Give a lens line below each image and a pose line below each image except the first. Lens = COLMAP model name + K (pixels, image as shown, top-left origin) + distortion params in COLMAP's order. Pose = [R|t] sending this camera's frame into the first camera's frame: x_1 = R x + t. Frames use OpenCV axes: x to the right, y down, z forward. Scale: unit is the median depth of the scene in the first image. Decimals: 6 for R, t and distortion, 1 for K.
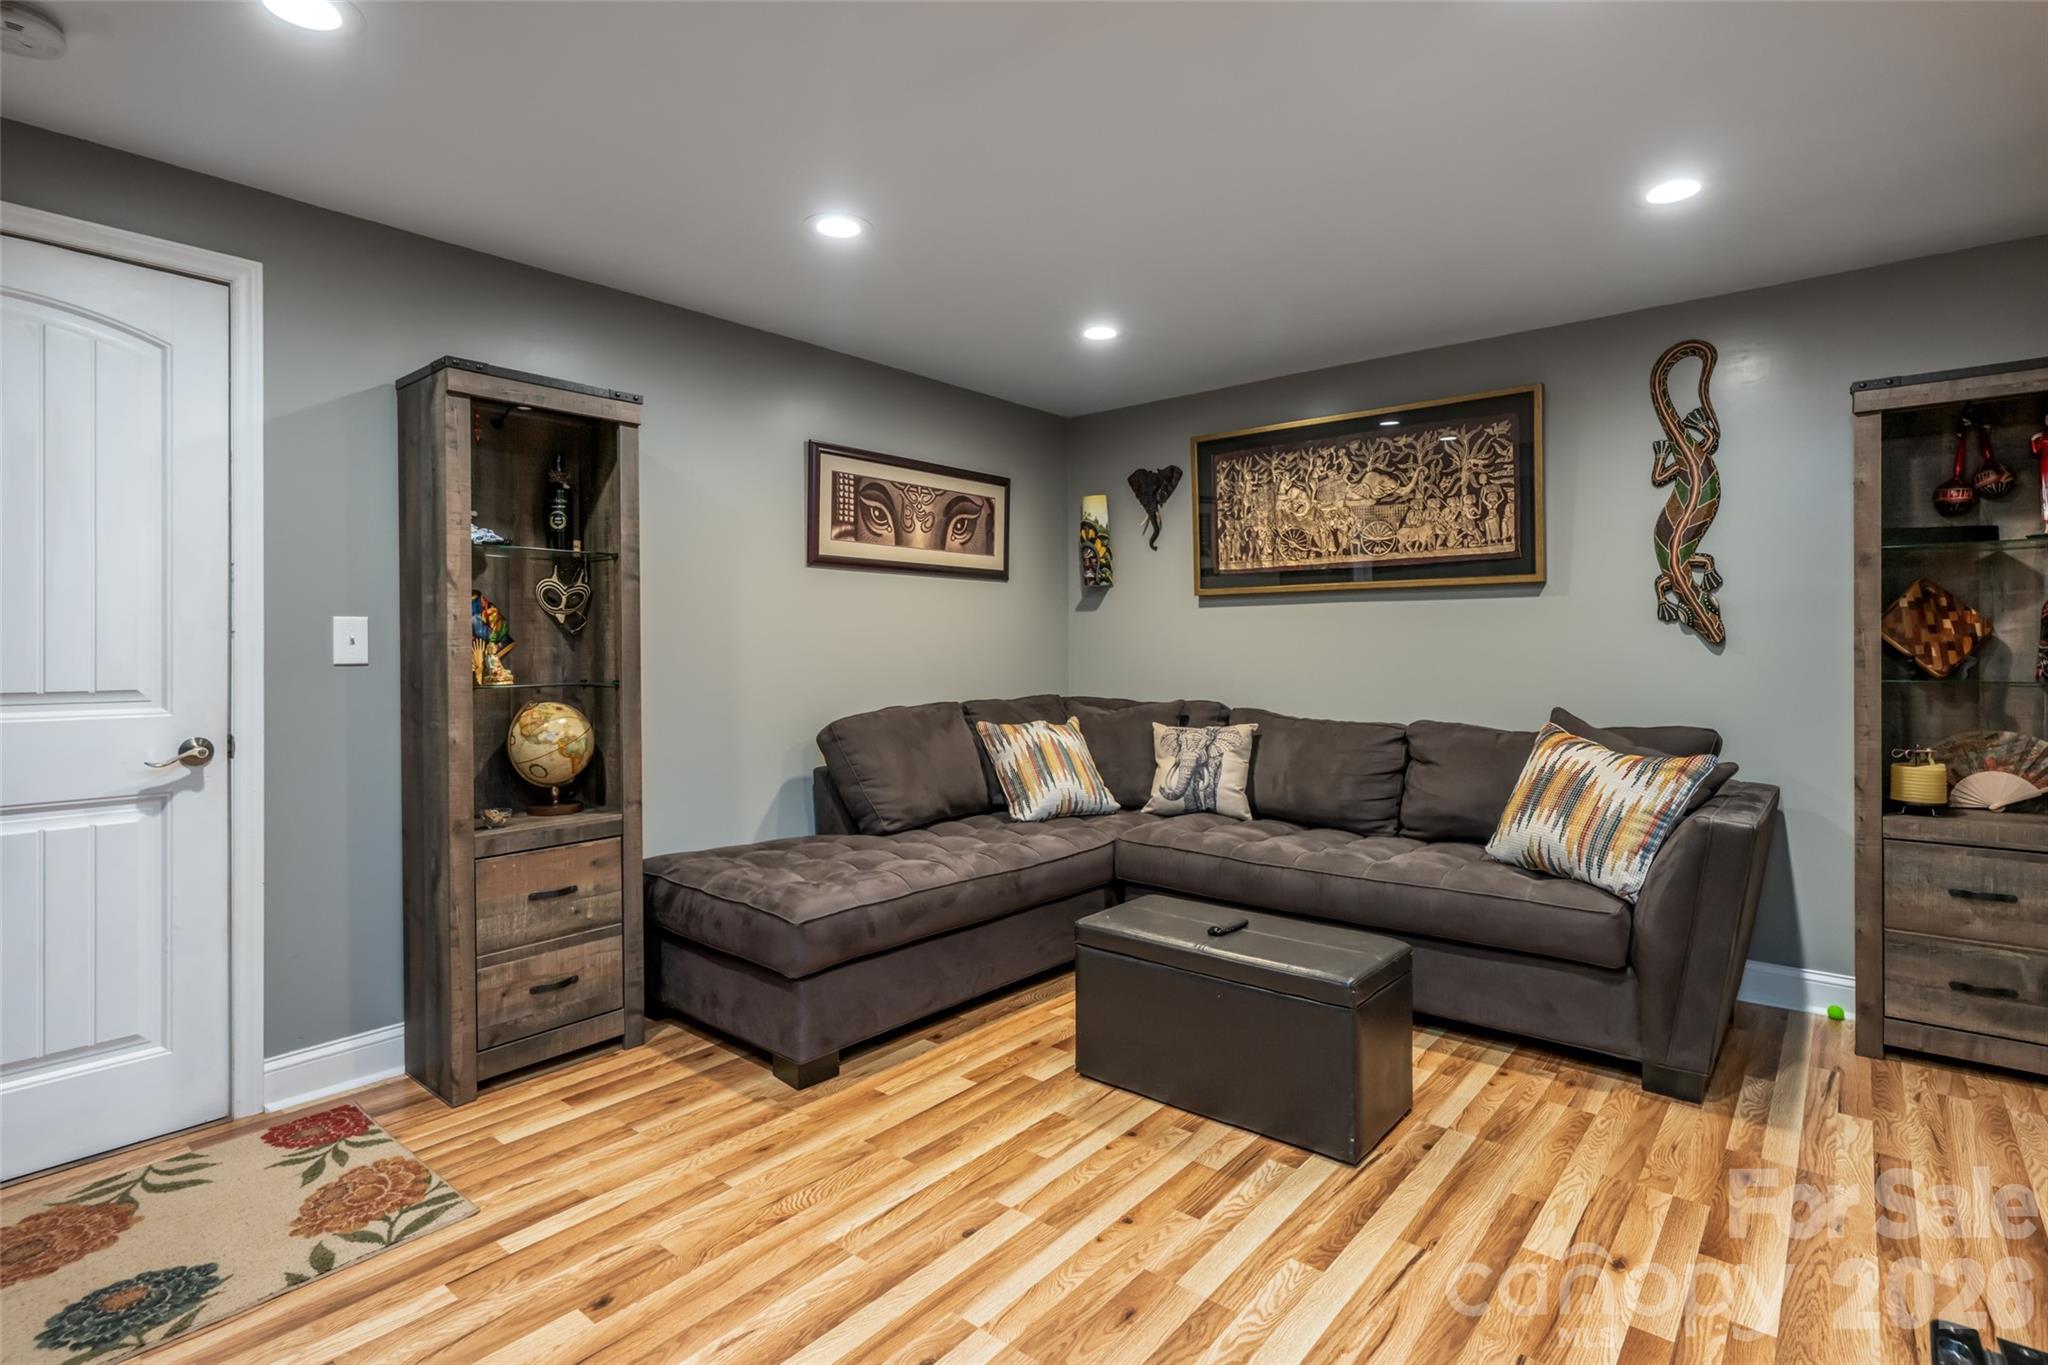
lens RADIAL K [[993.9, 0, 1023.6], [0, 993.9, 643.8], [0, 0, 1]] dist [0.002516, 0.000349]
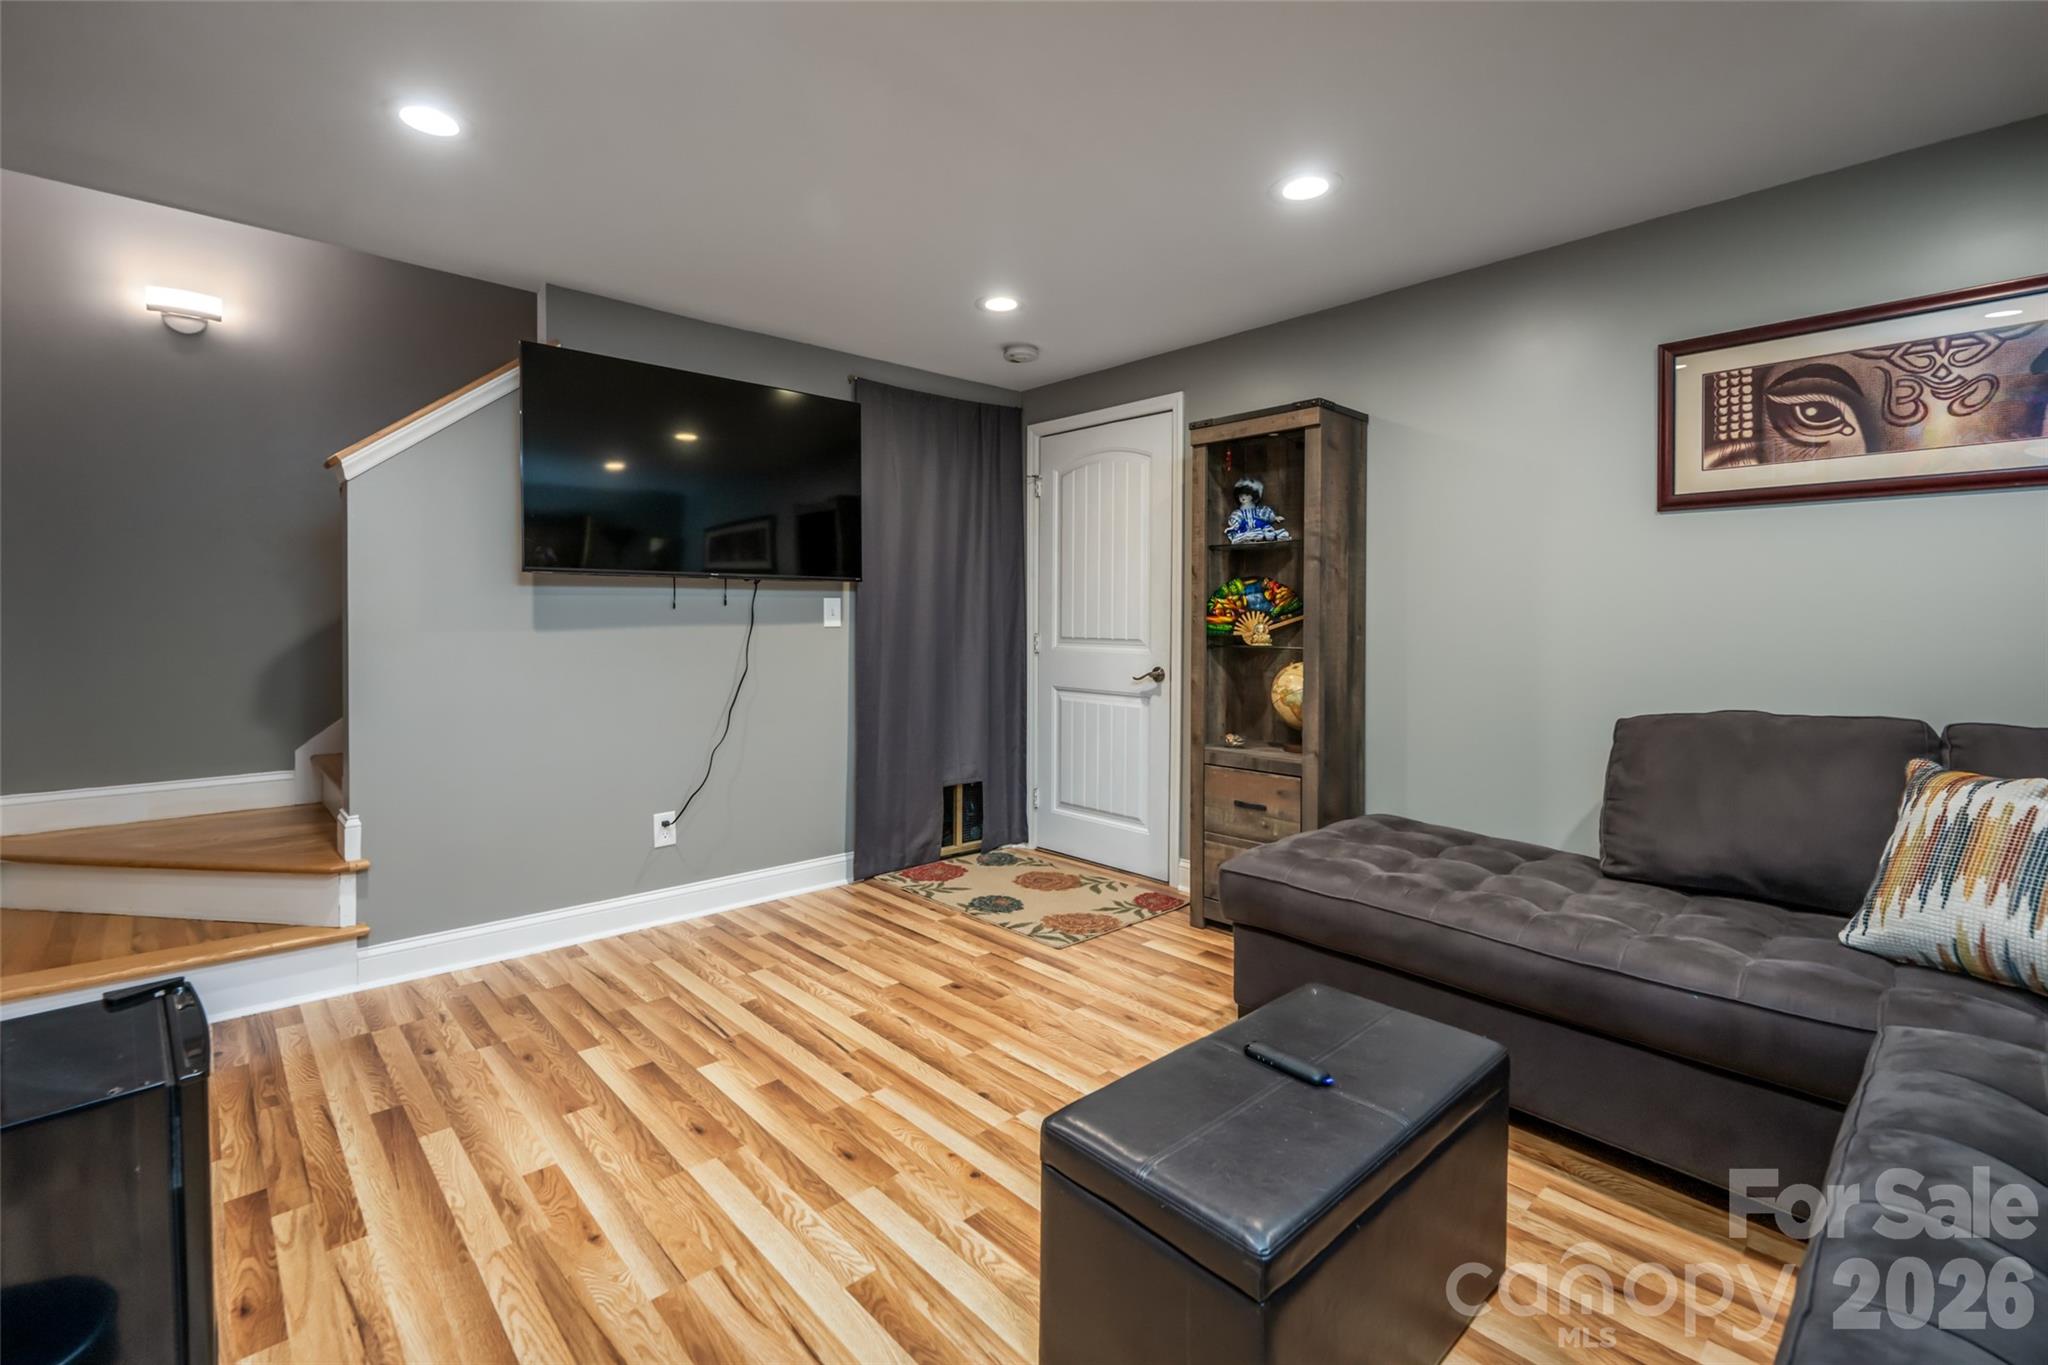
lens RADIAL K [[918.3, 0, 1023.4], [0, 918.3, 623.9], [0, 0, 1]] dist [-0.000924, -0.000030]
pose [[-0.131239, 0.009220, -0.991308, 0.937264], [-0.001284, 0.999954, 0.009470, 0.000969], [0.991350, 0.002516, -0.131221, 1.062701]]
